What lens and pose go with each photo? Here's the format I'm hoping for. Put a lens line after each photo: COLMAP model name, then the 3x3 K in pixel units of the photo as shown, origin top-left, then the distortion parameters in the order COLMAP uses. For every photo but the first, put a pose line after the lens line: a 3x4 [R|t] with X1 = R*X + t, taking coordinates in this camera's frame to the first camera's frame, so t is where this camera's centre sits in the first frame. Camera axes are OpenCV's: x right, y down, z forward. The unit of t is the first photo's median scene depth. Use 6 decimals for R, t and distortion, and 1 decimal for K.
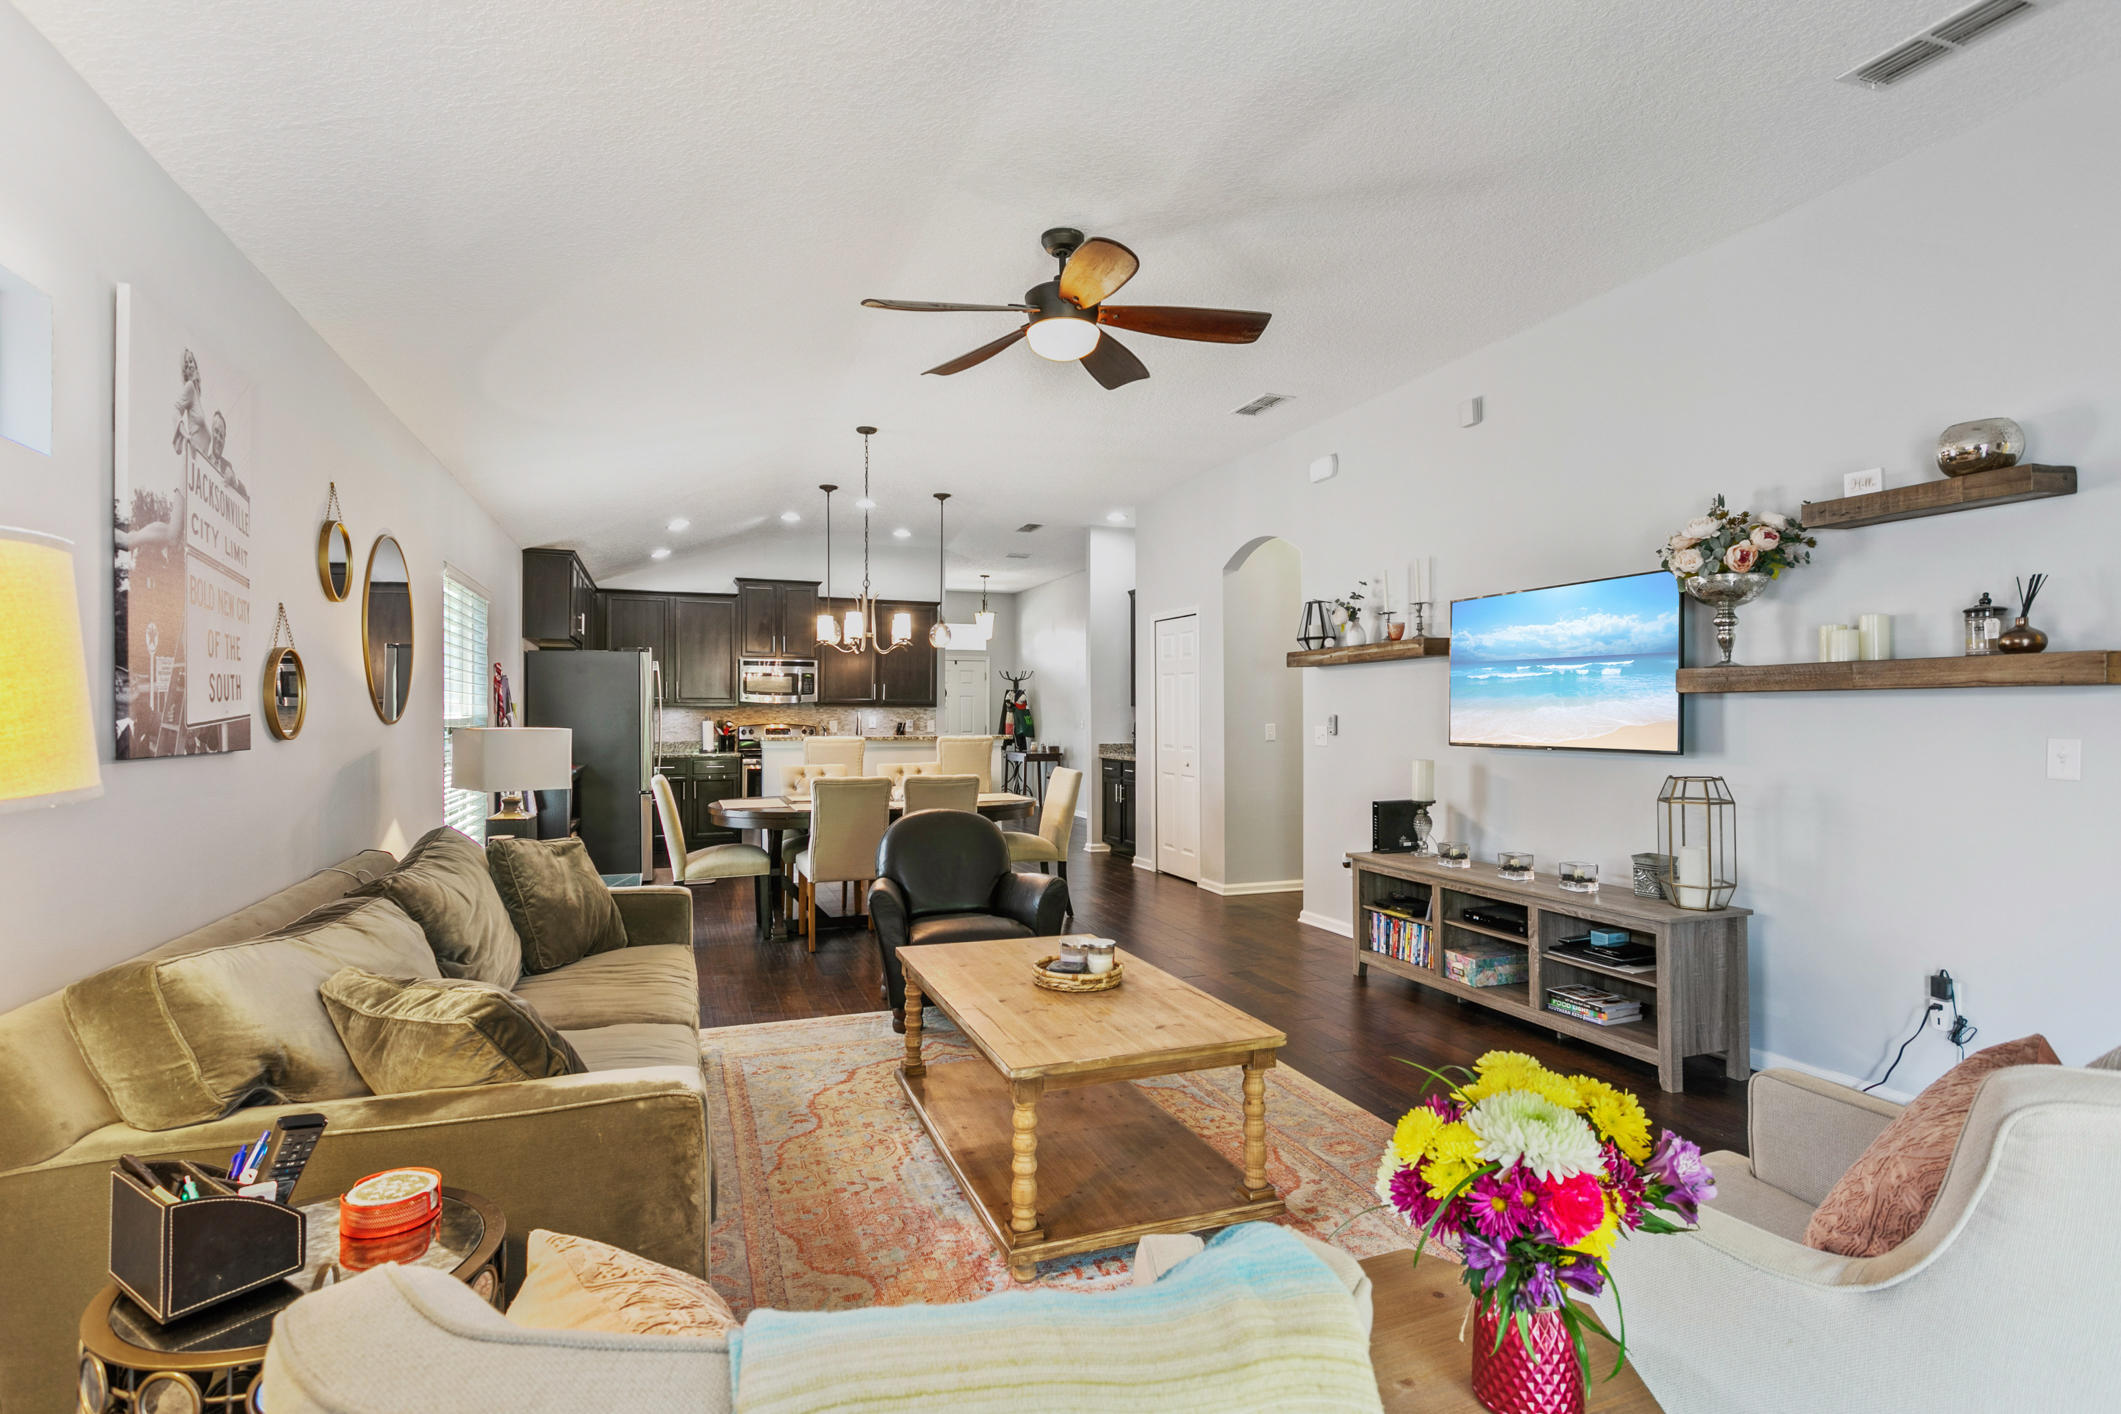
lens RADIAL K [[1049.4, 0, 1052.7], [0, 1049.4, 717.5], [0, 0, 1]] dist [-0.002062, -0.000453]
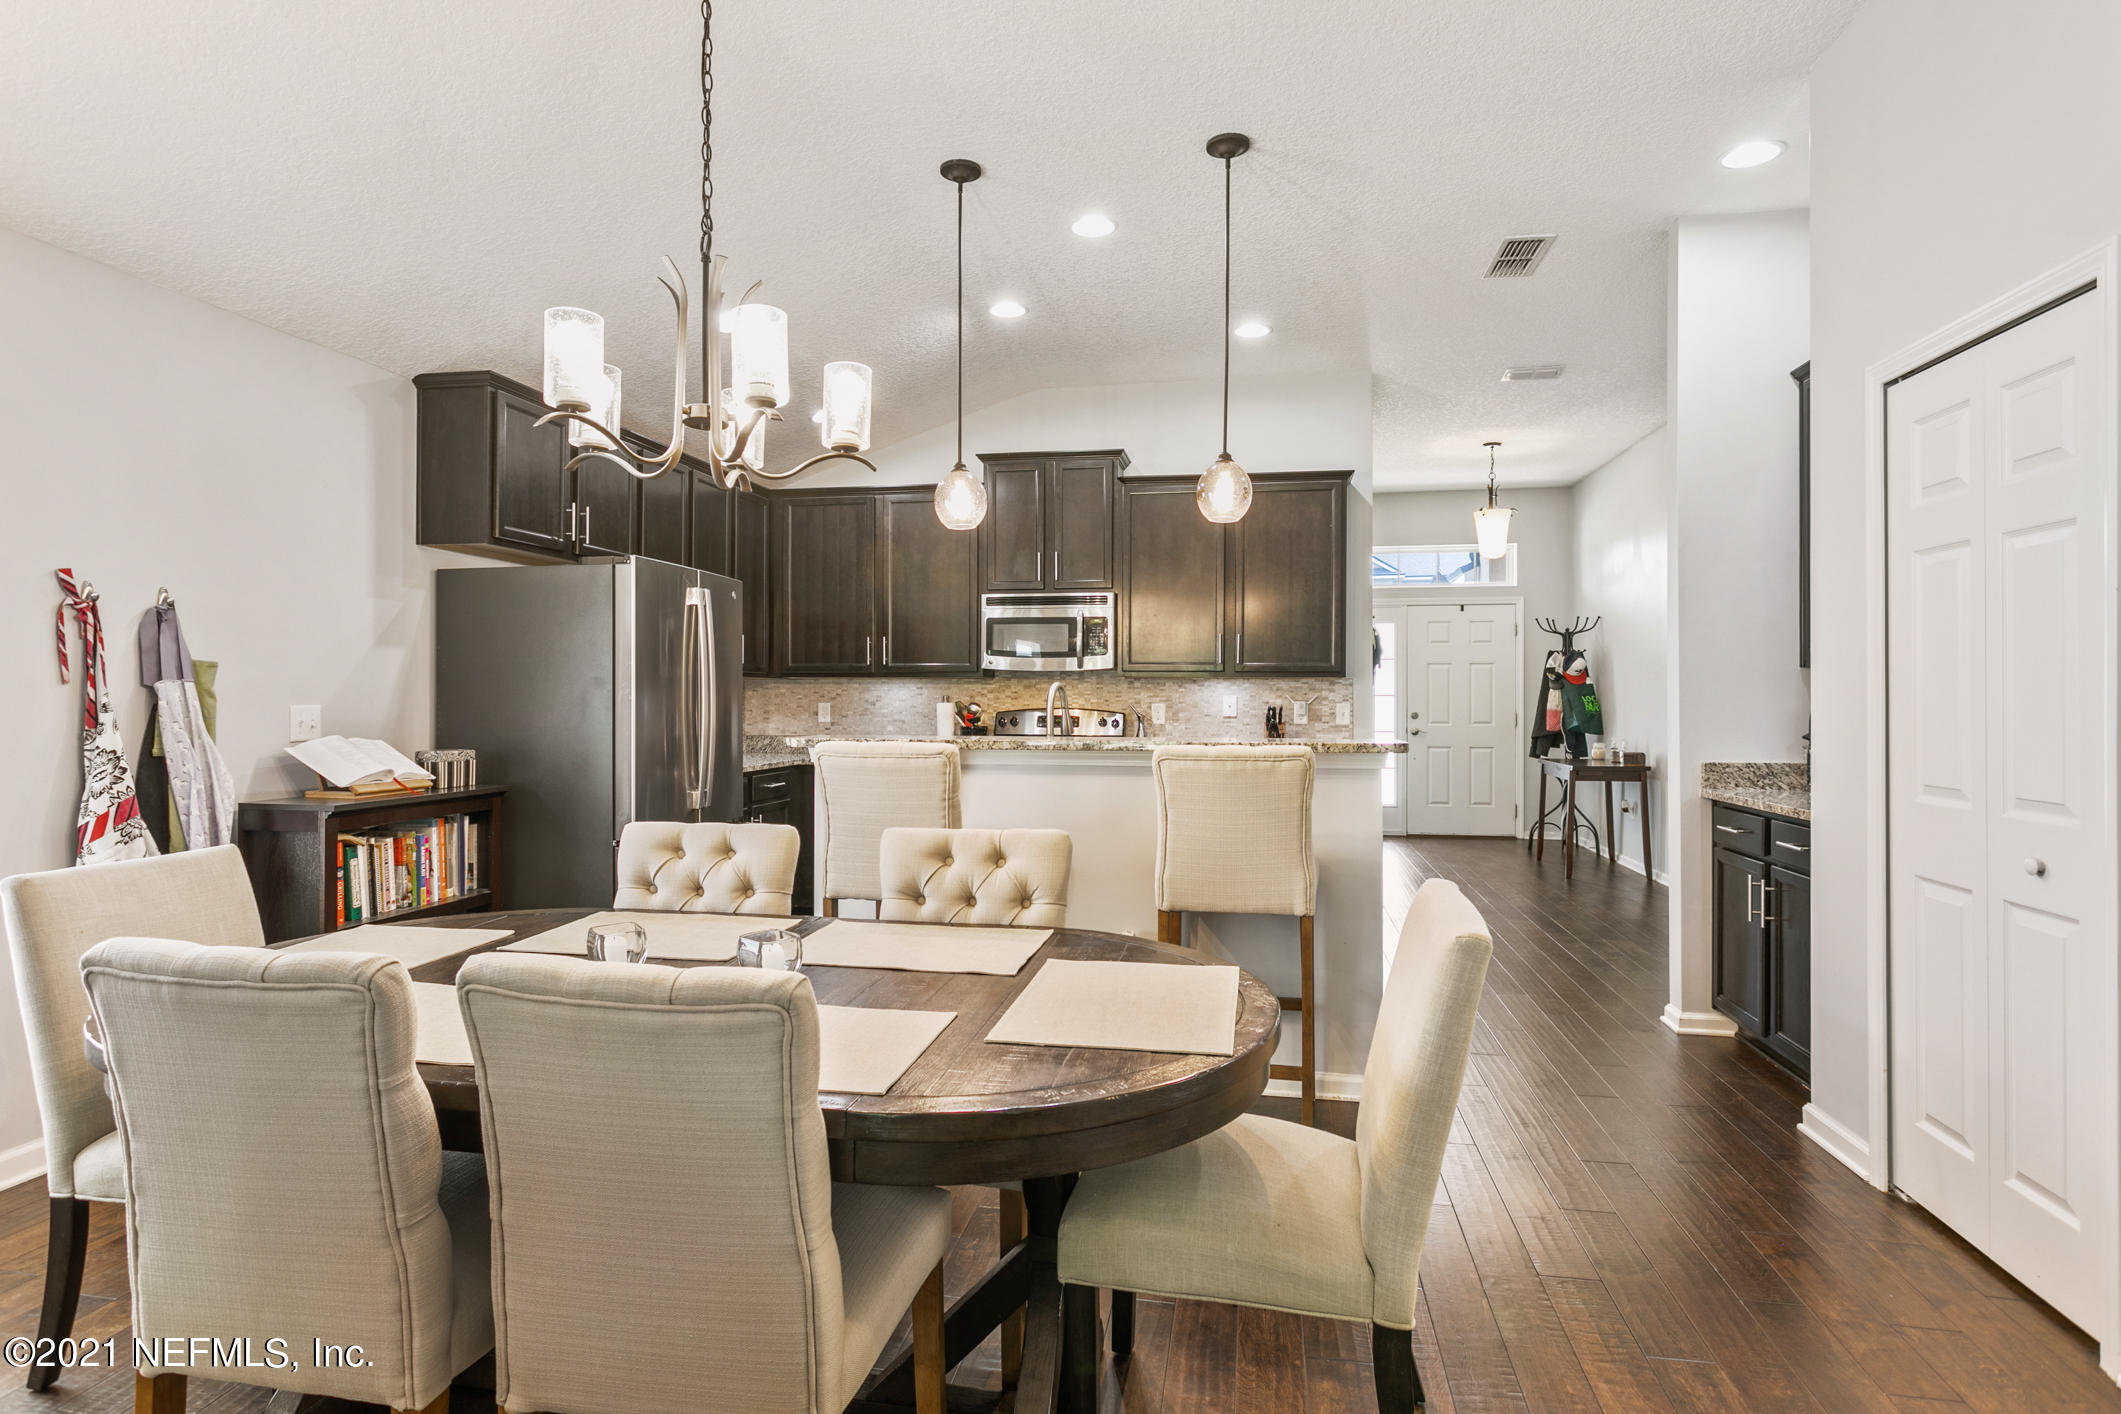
lens RADIAL K [[1115.5, 0, 1061.7], [0, 1115.5, 695.3], [0, 0, 1]] dist [-0.003456, 0.000239]
pose [[0.865748, -0.001831, -0.500477, 0.046070], [-0.000863, 0.999986, -0.005150, 0.002085], [0.500479, 0.004891, 0.865735, 0.523841]]
